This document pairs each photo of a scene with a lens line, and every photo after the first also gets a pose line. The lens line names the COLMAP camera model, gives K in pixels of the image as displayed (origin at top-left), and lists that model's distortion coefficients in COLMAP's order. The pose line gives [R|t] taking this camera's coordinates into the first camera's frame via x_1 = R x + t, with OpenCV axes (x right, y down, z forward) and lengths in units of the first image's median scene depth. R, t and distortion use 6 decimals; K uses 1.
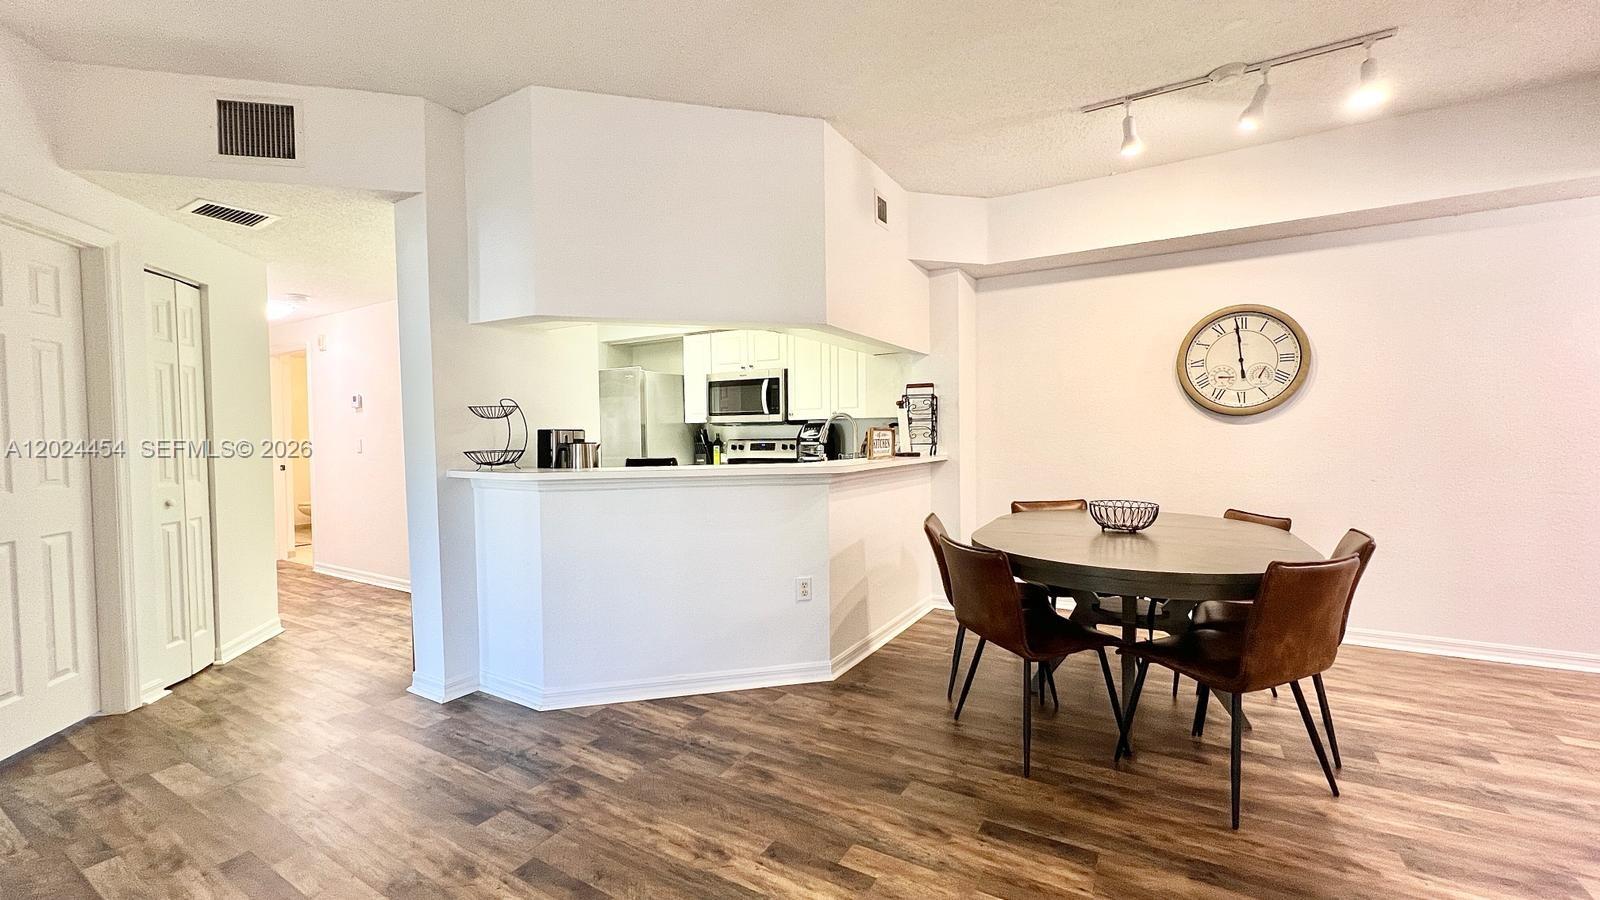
lens RADIAL K [[641.3, 0, 801.5], [0, 641.3, 452.9], [0, 0, 1]] dist [-0.005122, 0.001493]
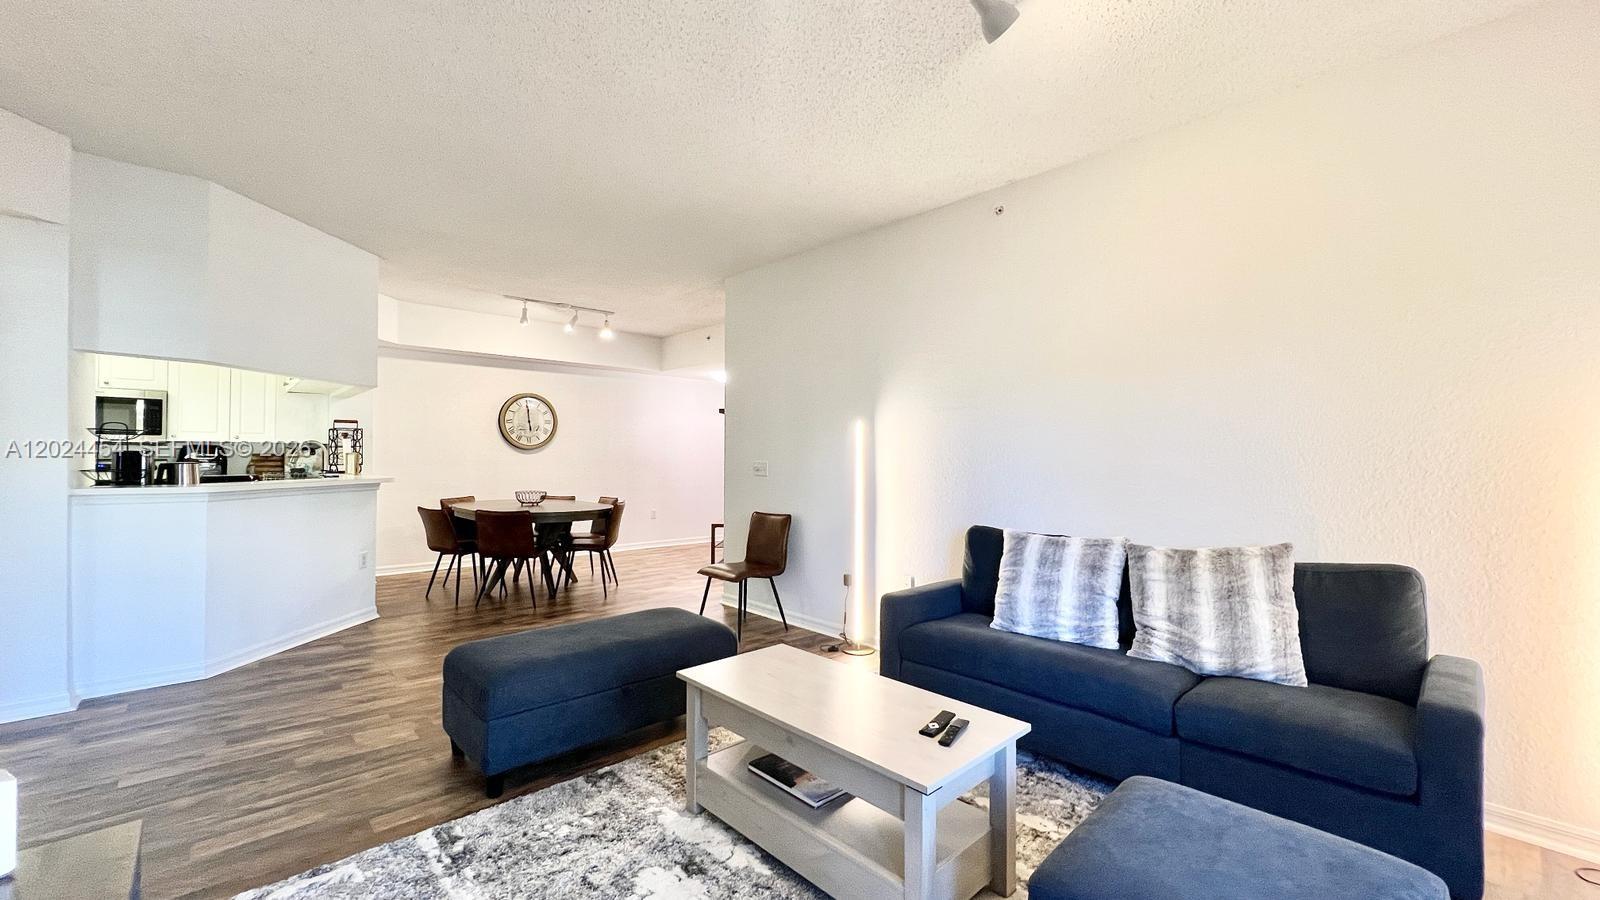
lens RADIAL K [[641.3, 0, 792.1], [0, 641.3, 454.3], [0, 0, 1]] dist [-0.005122, 0.001493]
pose [[0.298474, 0.014353, 0.954310, -1.111782], [0.017133, 0.999645, -0.020394, 0.011166], [-0.954264, 0.022437, 0.298122, -0.409958]]
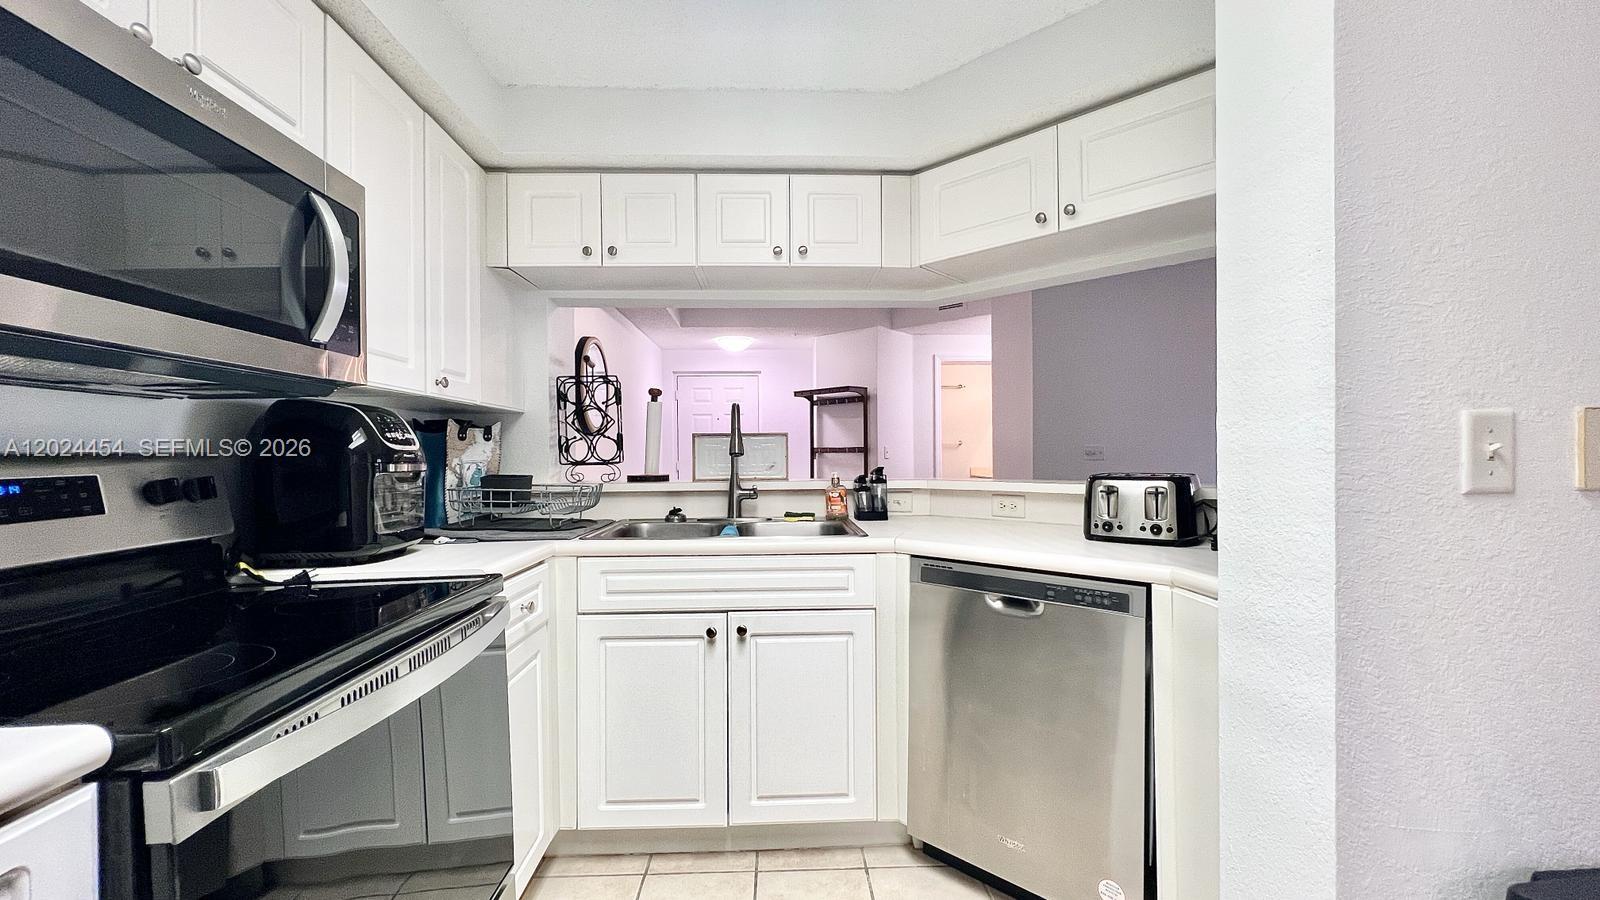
lens RADIAL K [[641.3, 0, 794.6], [0, 641.3, 449.9], [0, 0, 1]] dist [-0.005122, 0.001493]
pose [[-0.532926, 0.016810, 0.845995, -0.546116], [0.038657, 0.999242, 0.004496, -0.027790], [-0.845279, 0.035100, -0.533172, 1.553879]]
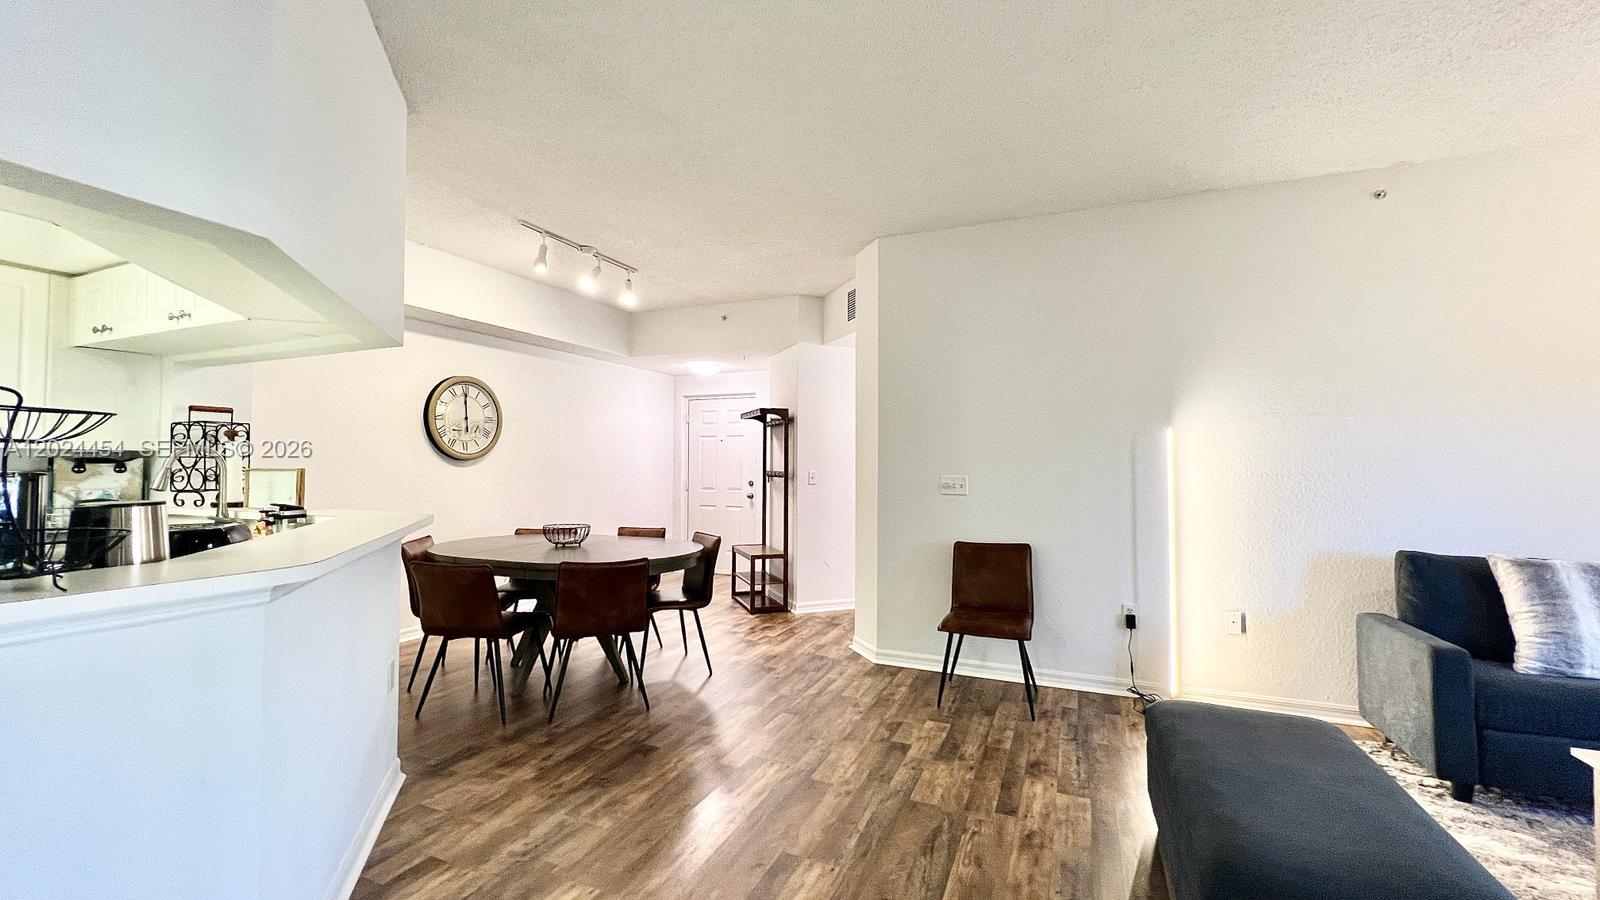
lens RADIAL K [[641.3, 0, 794.3], [0, 641.3, 449.2], [0, 0, 1]] dist [-0.005122, 0.001493]
pose [[-0.114841, 0.033898, 0.992805, -0.819074], [0.026953, 0.999156, -0.030997, -0.026675], [-0.993018, 0.023200, -0.115658, 0.576587]]
